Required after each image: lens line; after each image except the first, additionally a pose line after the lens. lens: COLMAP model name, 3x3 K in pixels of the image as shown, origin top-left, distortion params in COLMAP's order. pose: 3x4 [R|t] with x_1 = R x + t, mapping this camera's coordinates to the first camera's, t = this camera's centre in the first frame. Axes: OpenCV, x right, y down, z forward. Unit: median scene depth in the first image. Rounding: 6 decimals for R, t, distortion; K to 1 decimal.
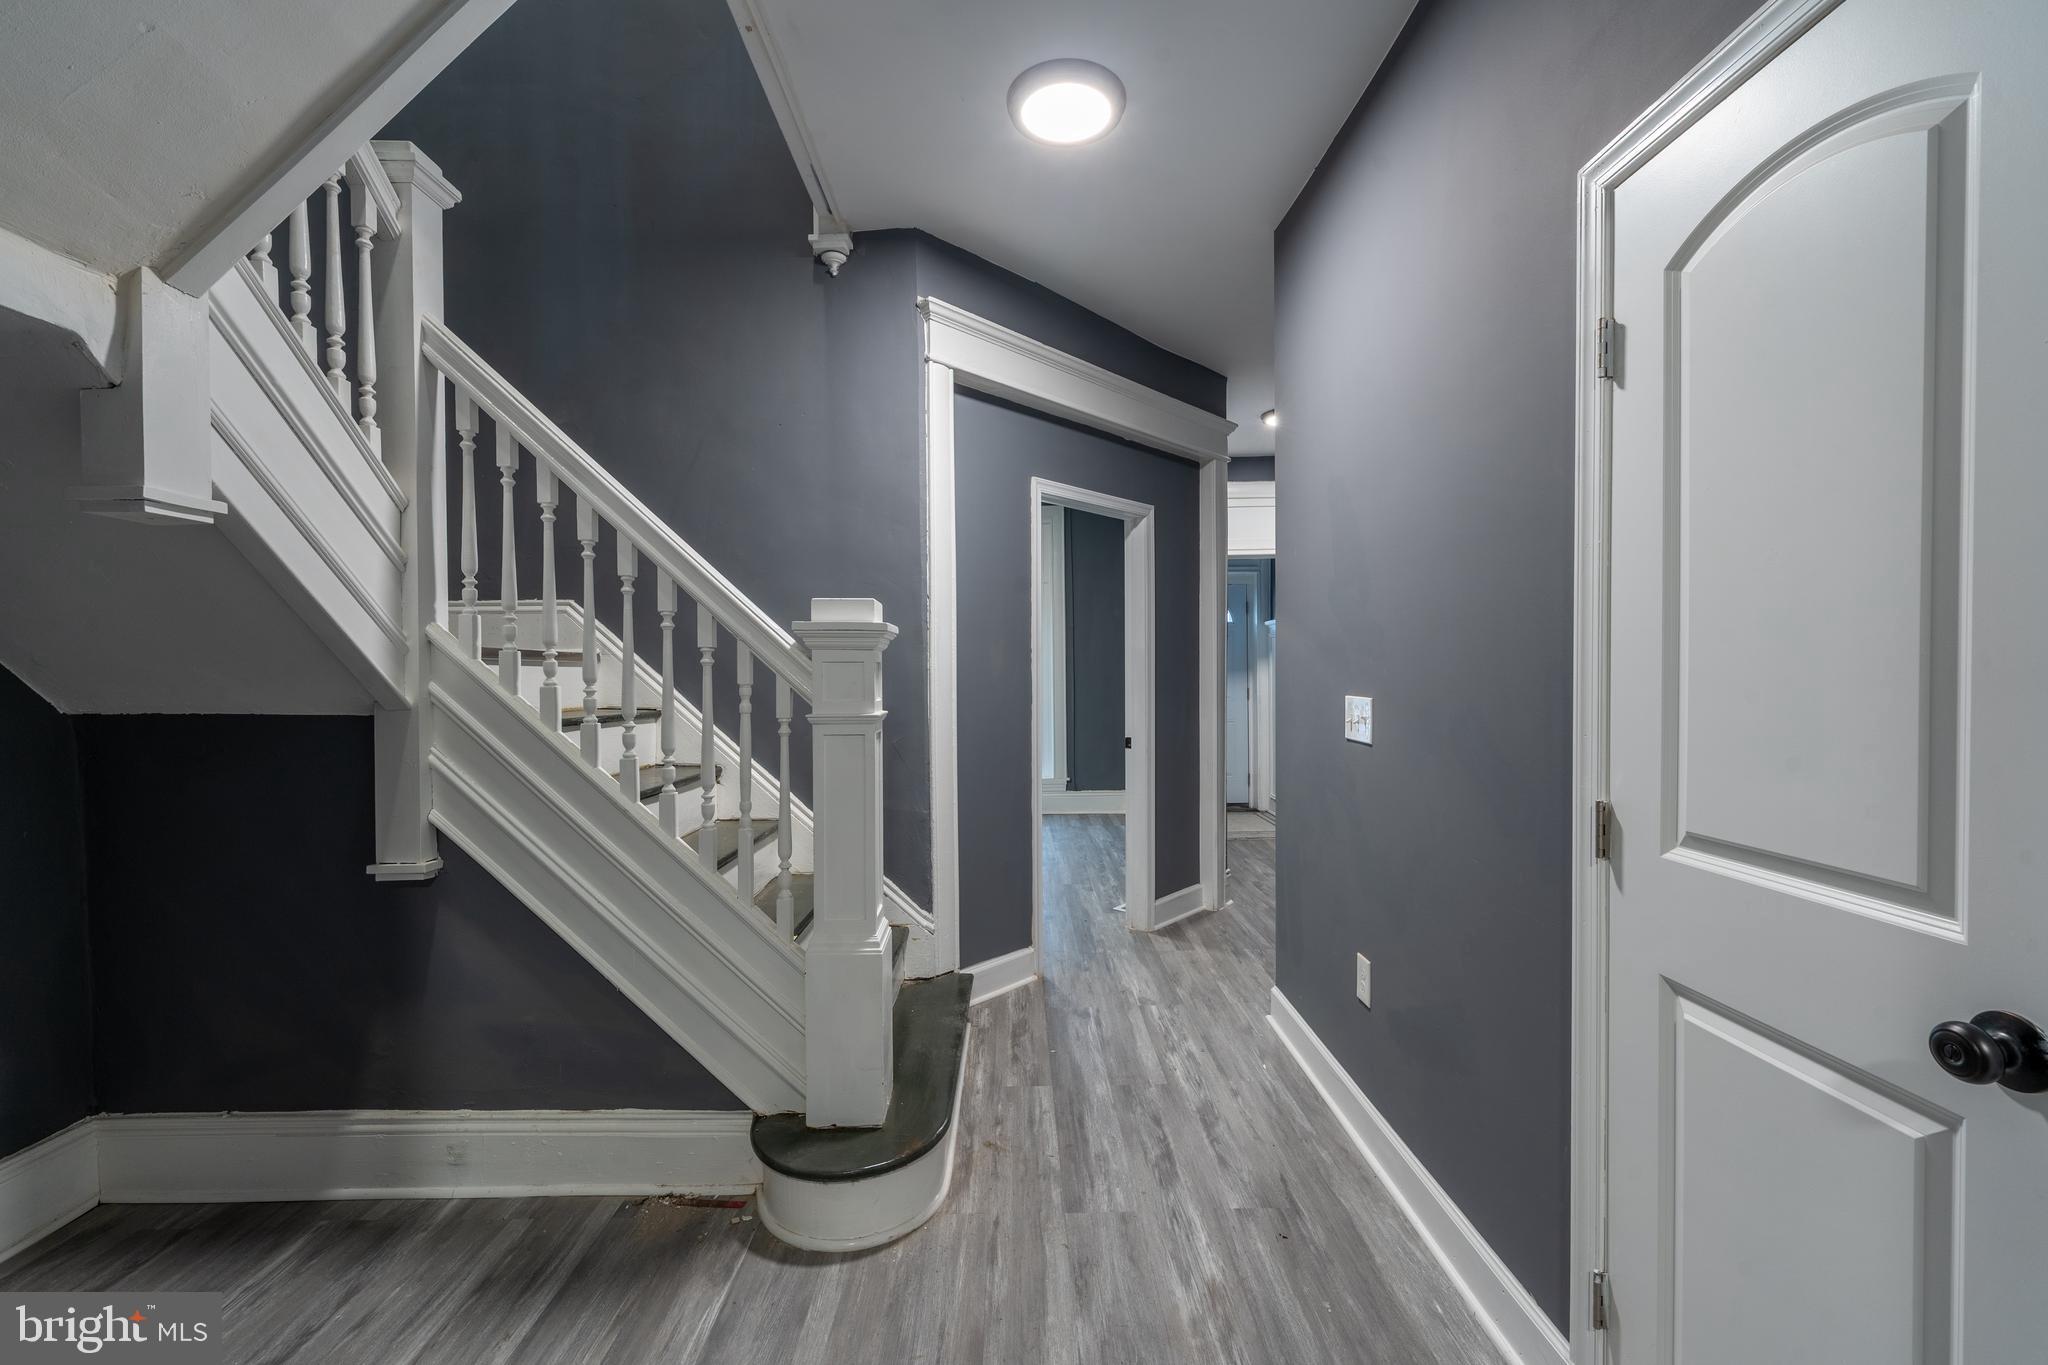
lens RADIAL K [[845.8, 0, 1020.9], [0, 845.8, 682.9], [0, 0, 1]] dist [0.003640, -0.002107]
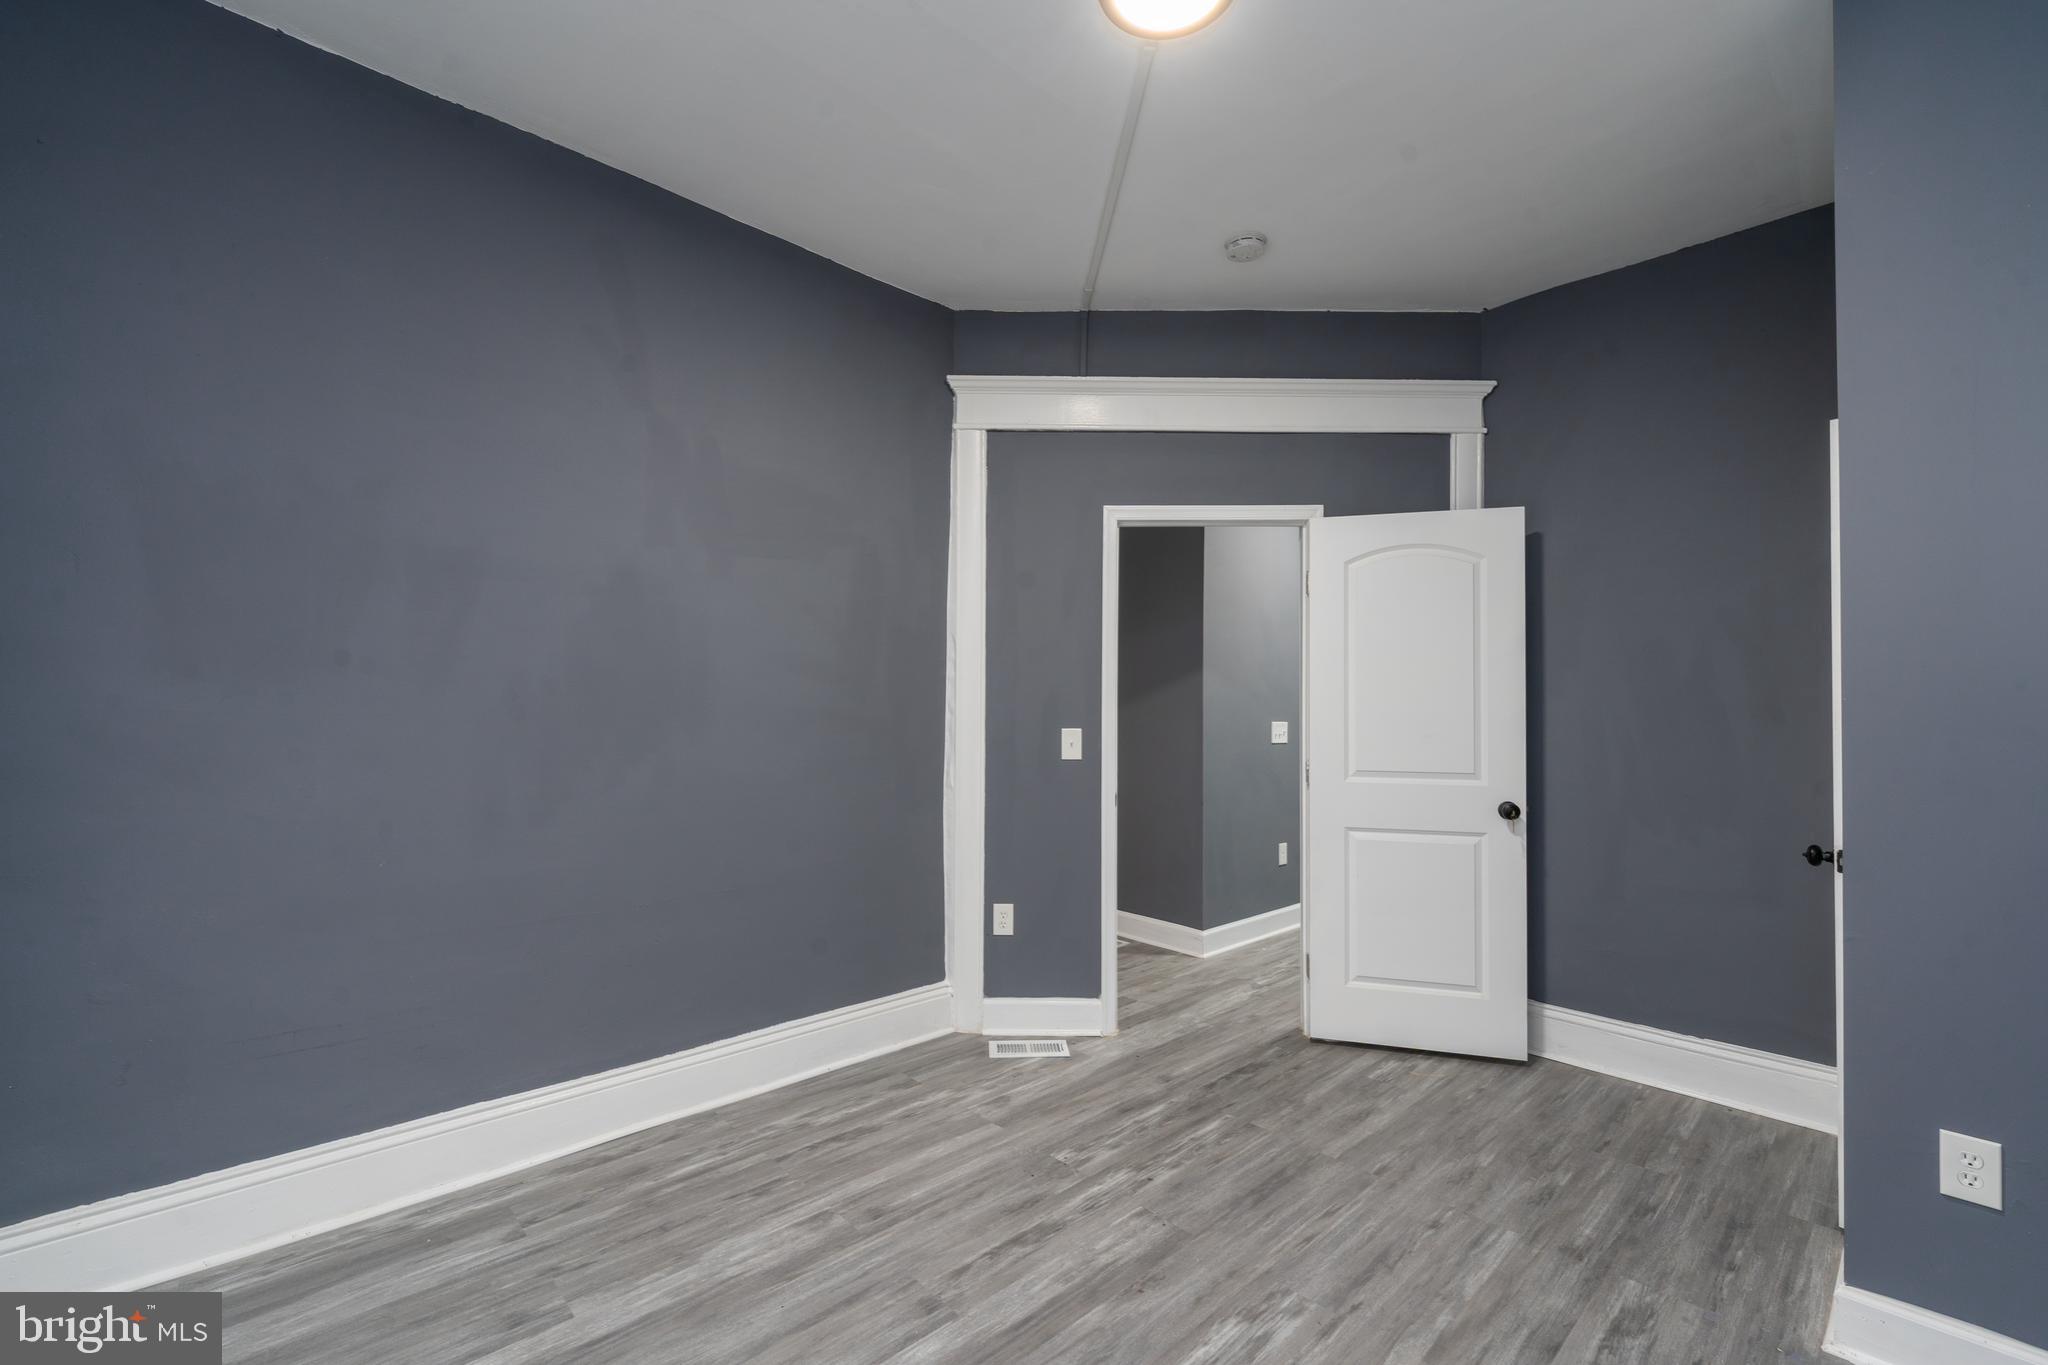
lens RADIAL K [[845.8, 0, 1020.4], [0, 845.8, 693.6], [0, 0, 1]] dist [0.003640, -0.002107]
pose [[-0.676202, 0.019690, 0.736453, -0.617752], [0.011059, 0.999801, -0.016576, -0.020307], [-0.736633, -0.003064, -0.676285, 2.488999]]
